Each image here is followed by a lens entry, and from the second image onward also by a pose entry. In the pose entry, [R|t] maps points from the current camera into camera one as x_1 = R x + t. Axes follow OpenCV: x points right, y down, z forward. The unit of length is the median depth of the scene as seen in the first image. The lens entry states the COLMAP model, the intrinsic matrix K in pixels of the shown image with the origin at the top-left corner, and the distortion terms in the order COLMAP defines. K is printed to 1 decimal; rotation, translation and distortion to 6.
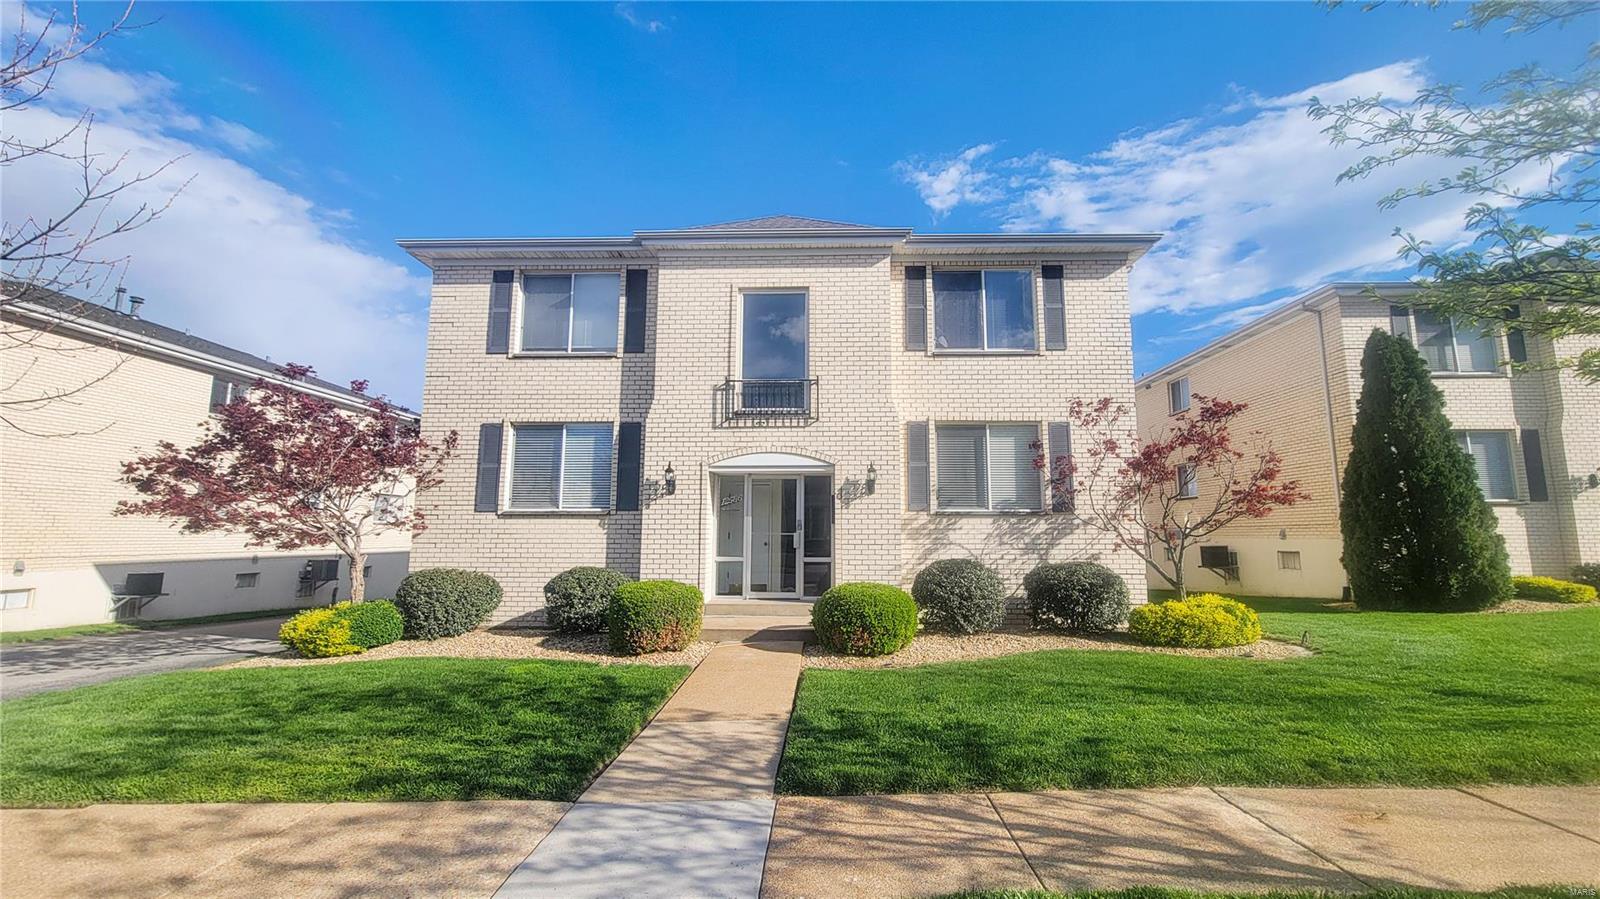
lens RADIAL K [[655.3, 0, 821.7], [0, 655.3, 442.1], [0, 0, 1]] dist [-0.002587, -0.000046]
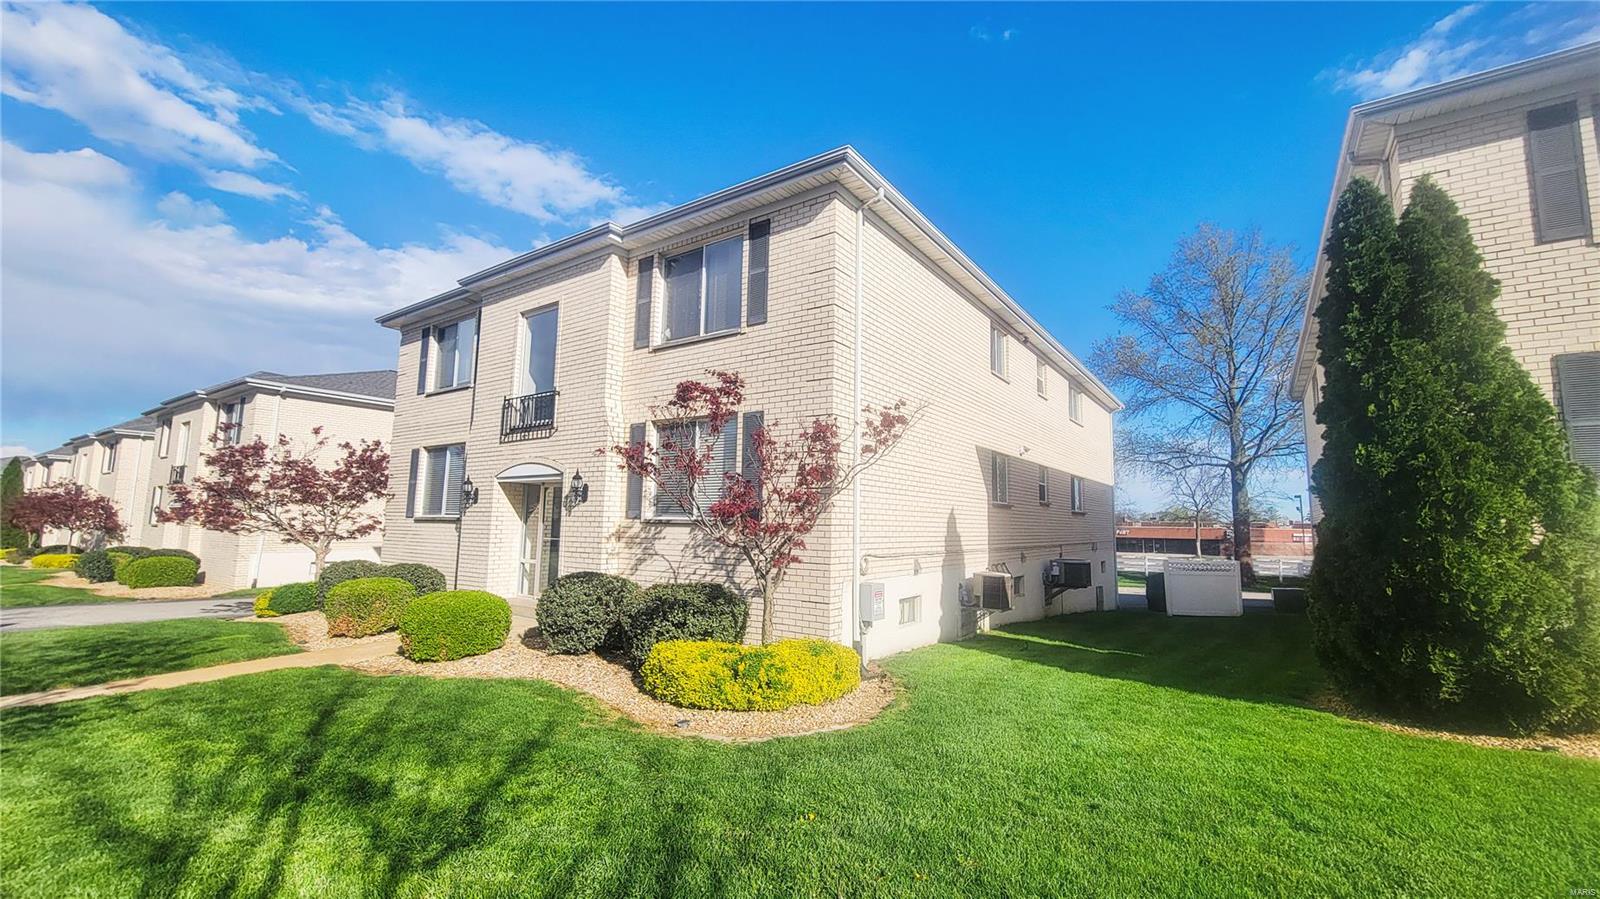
lens RADIAL K [[655.3, 0, 821.7], [0, 655.3, 442.1], [0, 0, 1]] dist [-0.002587, -0.000046]
pose [[0.840720, -0.058547, -0.538296, 0.874067], [0.057963, 0.998156, -0.018035, 0.027852], [0.538359, -0.016039, 0.842563, 0.348983]]
